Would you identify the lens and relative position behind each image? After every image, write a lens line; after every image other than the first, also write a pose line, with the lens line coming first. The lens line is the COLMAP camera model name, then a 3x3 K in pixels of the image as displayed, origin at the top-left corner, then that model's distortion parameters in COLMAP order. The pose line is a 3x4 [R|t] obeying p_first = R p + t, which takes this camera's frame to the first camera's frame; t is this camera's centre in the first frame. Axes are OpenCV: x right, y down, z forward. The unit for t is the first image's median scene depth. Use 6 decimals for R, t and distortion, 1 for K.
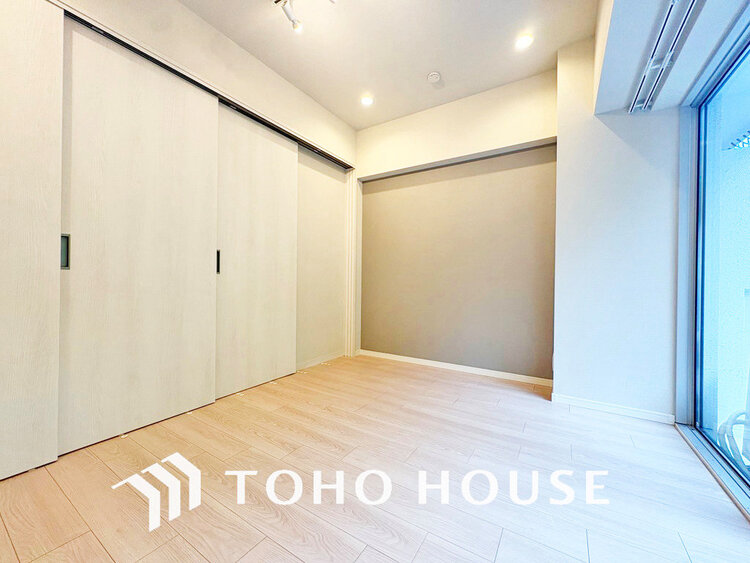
lens RADIAL K [[298.4, 0, 375.6], [0, 298.4, 281.8], [0, 0, 1]] dist [-0.002716, 0.001551]
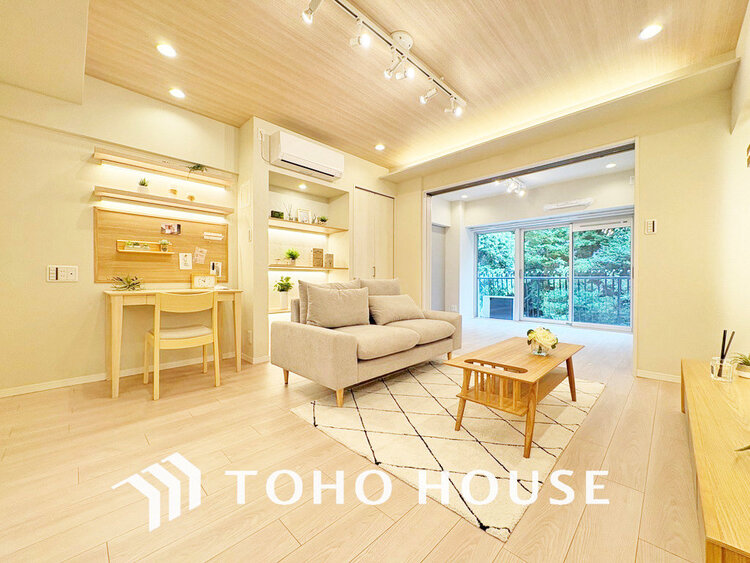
lens RADIAL K [[298.4, 0, 375.4], [0, 298.4, 280.5], [0, 0, 1]] dist [-0.002716, 0.001551]
pose [[0.214531, -0.014714, 0.976606, -2.086539], [0.001368, 0.999890, 0.014765, -0.033120], [-0.976716, -0.001832, 0.214528, 1.017160]]
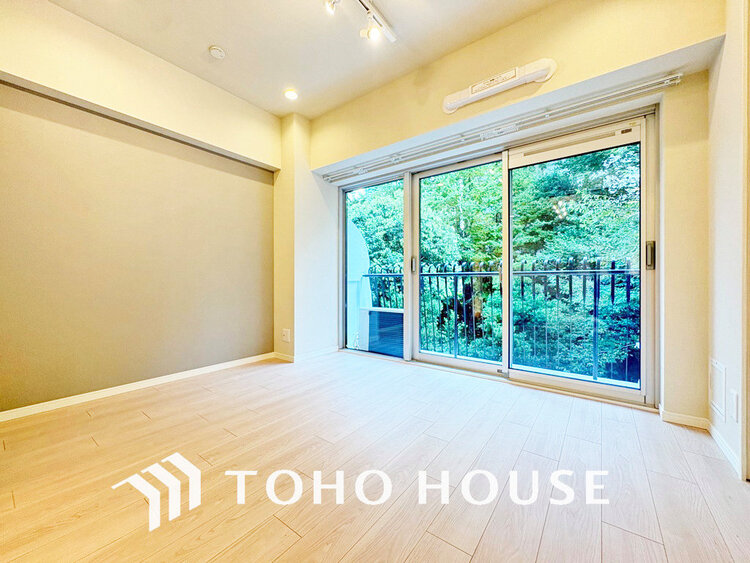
lens RADIAL K [[298.4, 0, 375.9], [0, 298.4, 282.1], [0, 0, 1]] dist [-0.002716, 0.001551]
pose [[0.076012, -0.014390, 0.997003, -0.668953], [0.002940, 0.999895, 0.014207, 0.003751], [-0.997103, 0.001851, 0.076046, 0.443054]]
